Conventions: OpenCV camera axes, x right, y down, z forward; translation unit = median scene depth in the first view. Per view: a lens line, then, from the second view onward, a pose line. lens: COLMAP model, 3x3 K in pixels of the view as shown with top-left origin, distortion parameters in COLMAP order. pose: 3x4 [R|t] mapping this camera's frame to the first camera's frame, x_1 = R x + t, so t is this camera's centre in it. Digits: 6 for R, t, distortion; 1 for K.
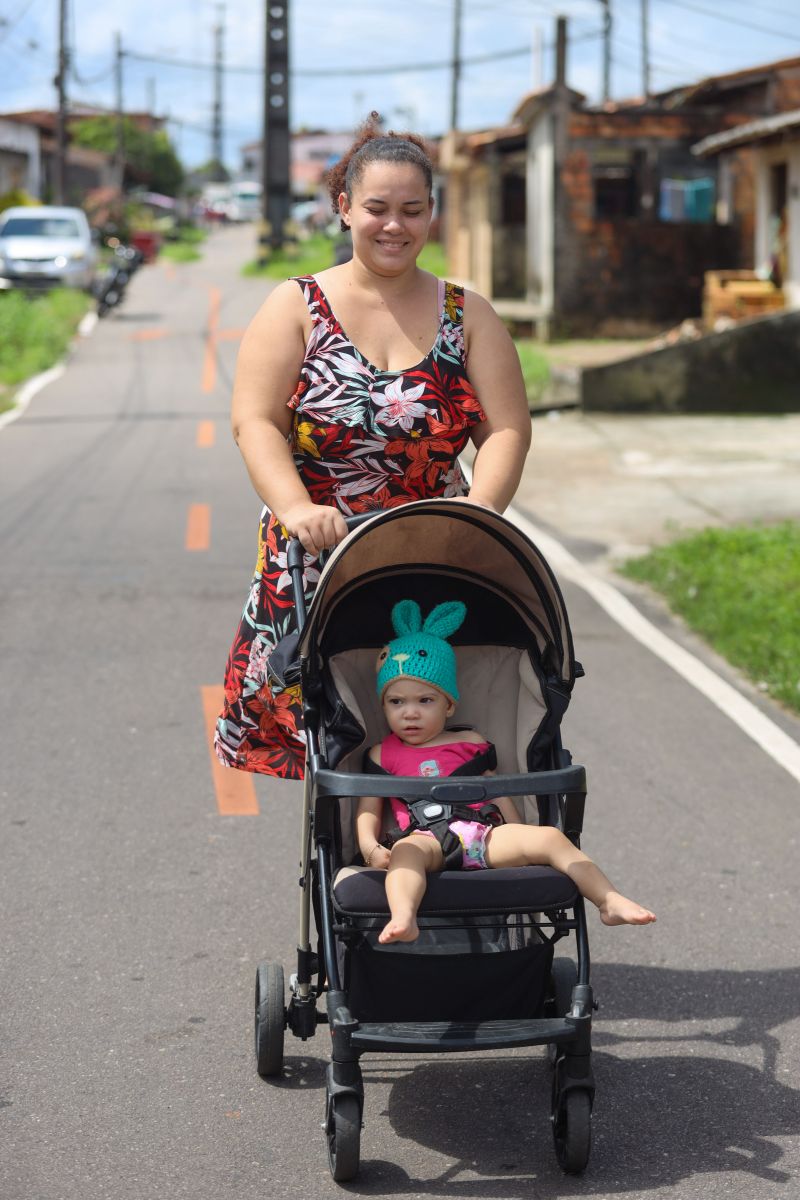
lens RADIAL K [[2827.8, 0, 400.0], [0, 2827.8, 600.0], [0, 0, 1]] dist [-0.376375, 0.171456]
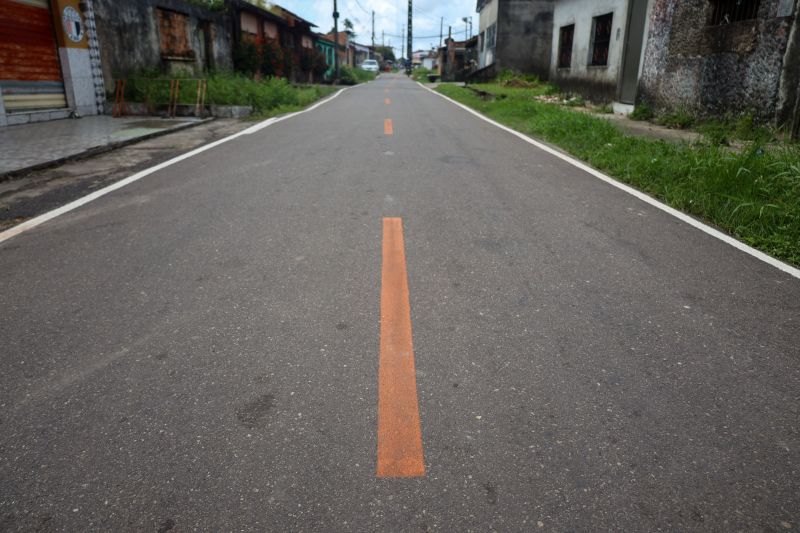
lens RADIAL K [[545.6, 0, 400.0], [0, 545.6, 266.5], [0, 0, 1]] dist [-0.003068, -0.000038]
pose [[0.997297, 0.024910, -0.069117, 0.021736], [-0.010189, 0.978572, 0.205653, 0.038389], [0.072759, -0.204393, 0.976181, -0.177350]]
